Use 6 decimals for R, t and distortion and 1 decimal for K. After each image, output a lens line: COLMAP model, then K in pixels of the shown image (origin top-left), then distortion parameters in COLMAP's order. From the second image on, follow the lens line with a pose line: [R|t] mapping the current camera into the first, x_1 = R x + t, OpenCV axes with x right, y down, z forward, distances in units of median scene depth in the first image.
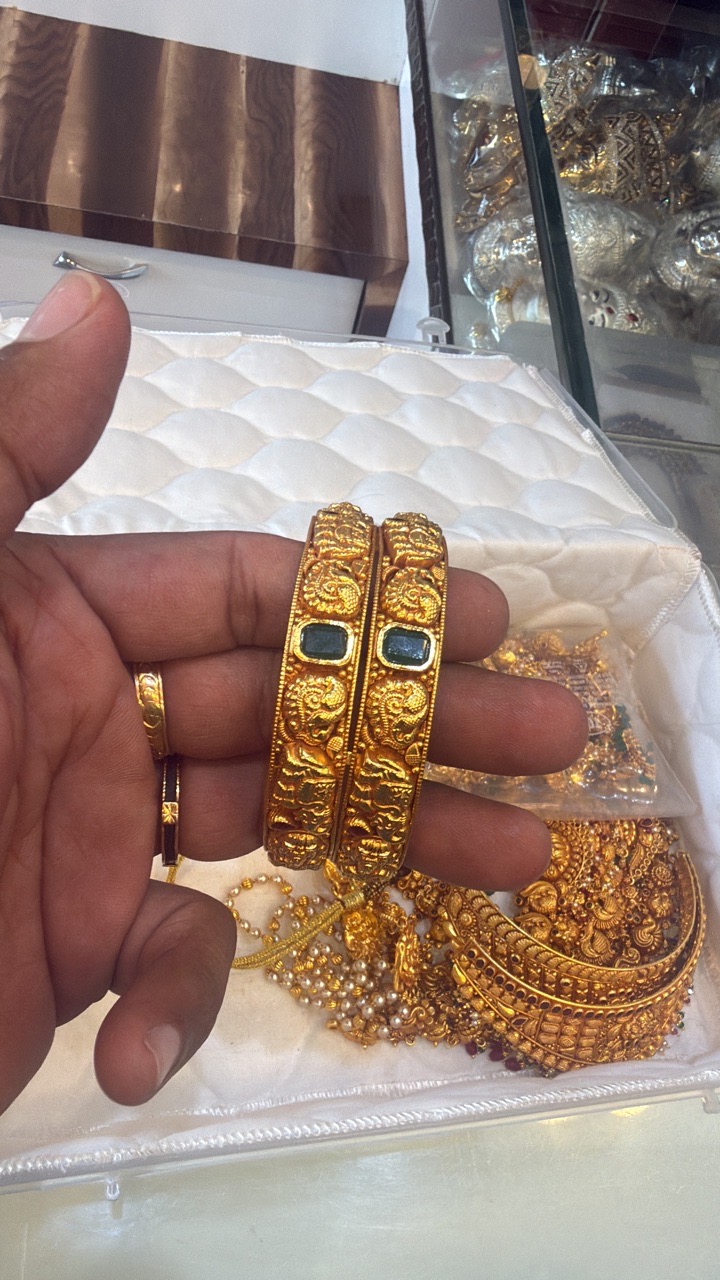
lens RADIAL K [[959.6, 0, 360.0], [0, 959.6, 640.0], [0, 0, 1]] dist [-0.001744, 0.002293]
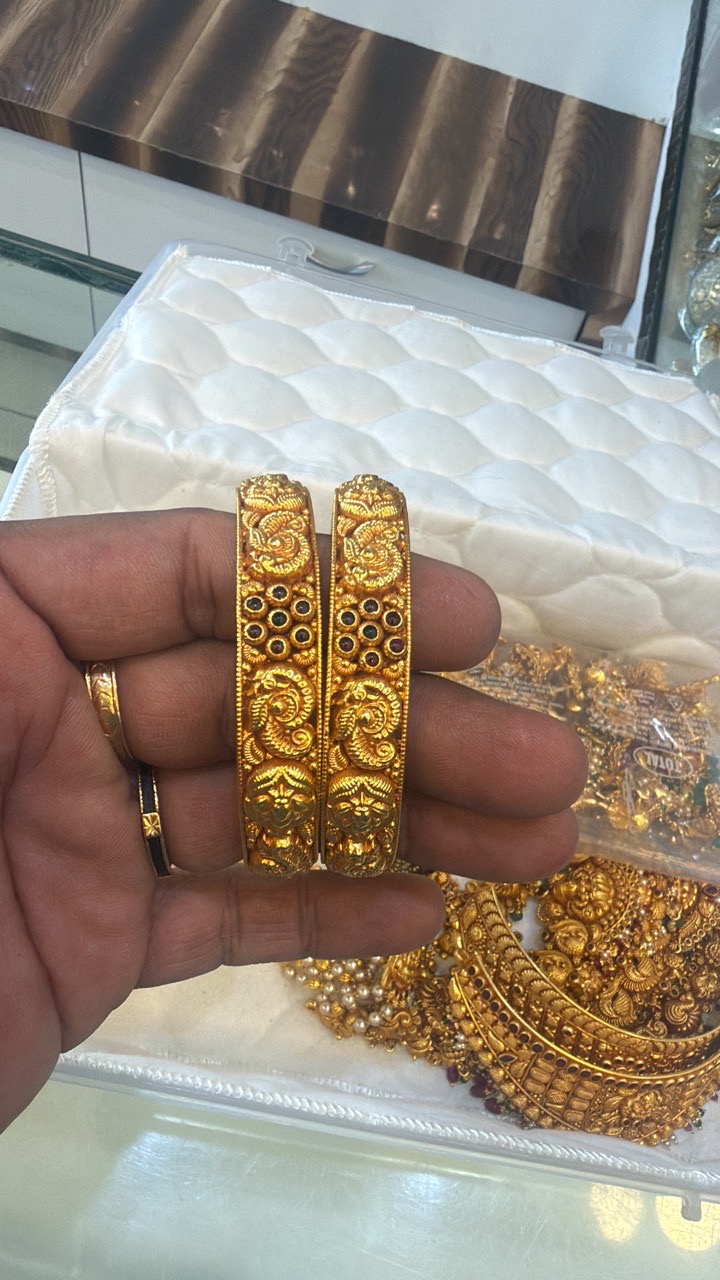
lens RADIAL K [[959.6, 0, 360.0], [0, 959.6, 640.0], [0, 0, 1]] dist [-0.001744, 0.002293]
pose [[0.960226, 0.217148, -0.175537, 0.095767], [-0.222988, 0.974720, -0.014017, 0.051139], [0.168056, 0.052602, 0.984373, 0.059368]]
